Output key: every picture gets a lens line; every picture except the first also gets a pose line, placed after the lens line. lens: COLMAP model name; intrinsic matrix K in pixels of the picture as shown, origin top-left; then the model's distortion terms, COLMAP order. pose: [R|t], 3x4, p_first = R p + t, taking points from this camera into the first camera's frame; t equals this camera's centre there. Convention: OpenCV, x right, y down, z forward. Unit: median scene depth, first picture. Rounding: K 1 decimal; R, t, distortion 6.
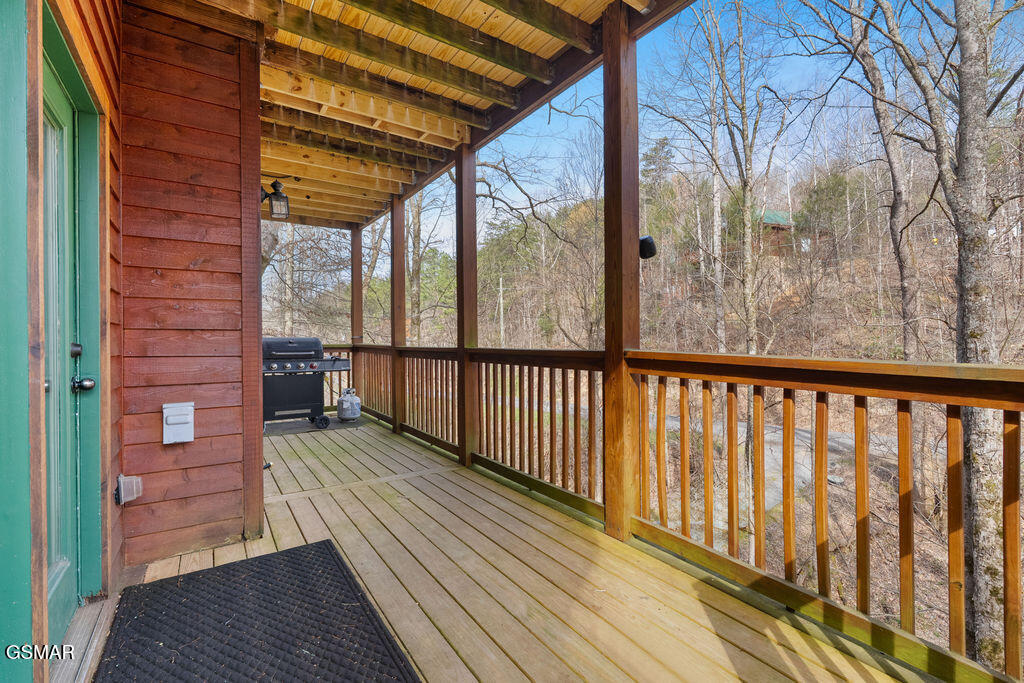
lens RADIAL K [[451.7, 0, 505.9], [0, 451.7, 336.6], [0, 0, 1]] dist [0.015688, 0.000025]
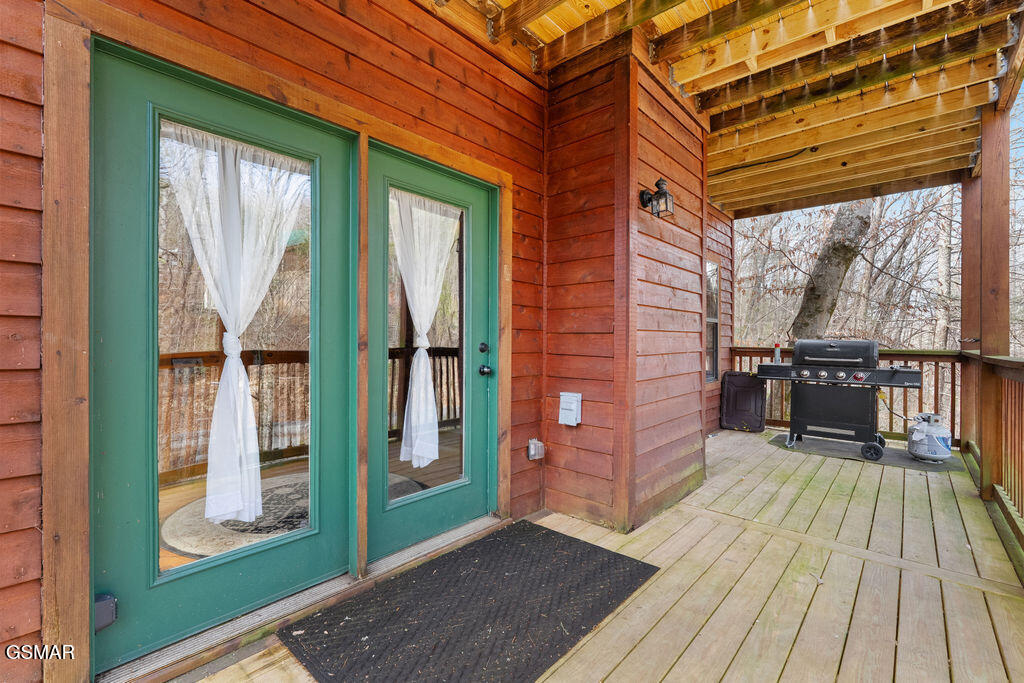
lens RADIAL K [[447.8, 0, 510.5], [0, 447.8, 342.4], [0, 0, 1]] dist [-0.004111, -0.000650]
pose [[0.249434, 0.007612, -0.968362, 0.244719], [-0.002219, 0.999971, 0.007289, 0.000971], [0.968389, 0.000331, 0.249444, 0.324718]]
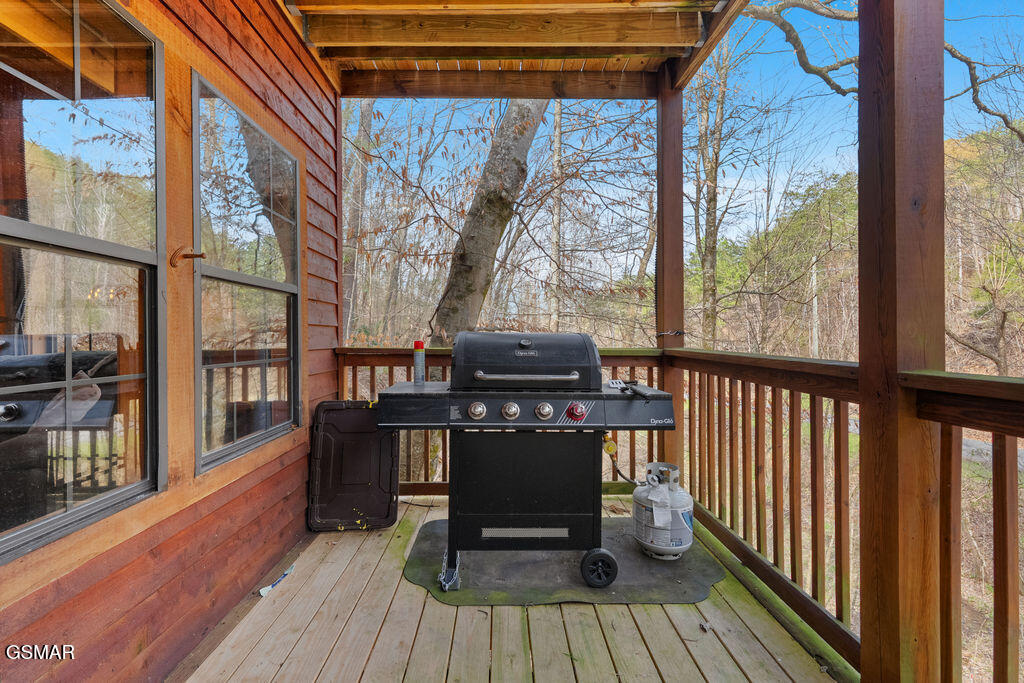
lens RADIAL K [[451.7, 0, 505.9], [0, 451.7, 336.6], [0, 0, 1]] dist [0.015688, 0.000025]
pose [[0.838549, 0.000540, -0.544826, -0.393793], [0.002651, 0.999984, 0.005072, 0.003051], [0.544819, -0.005697, 0.838534, 0.955585]]
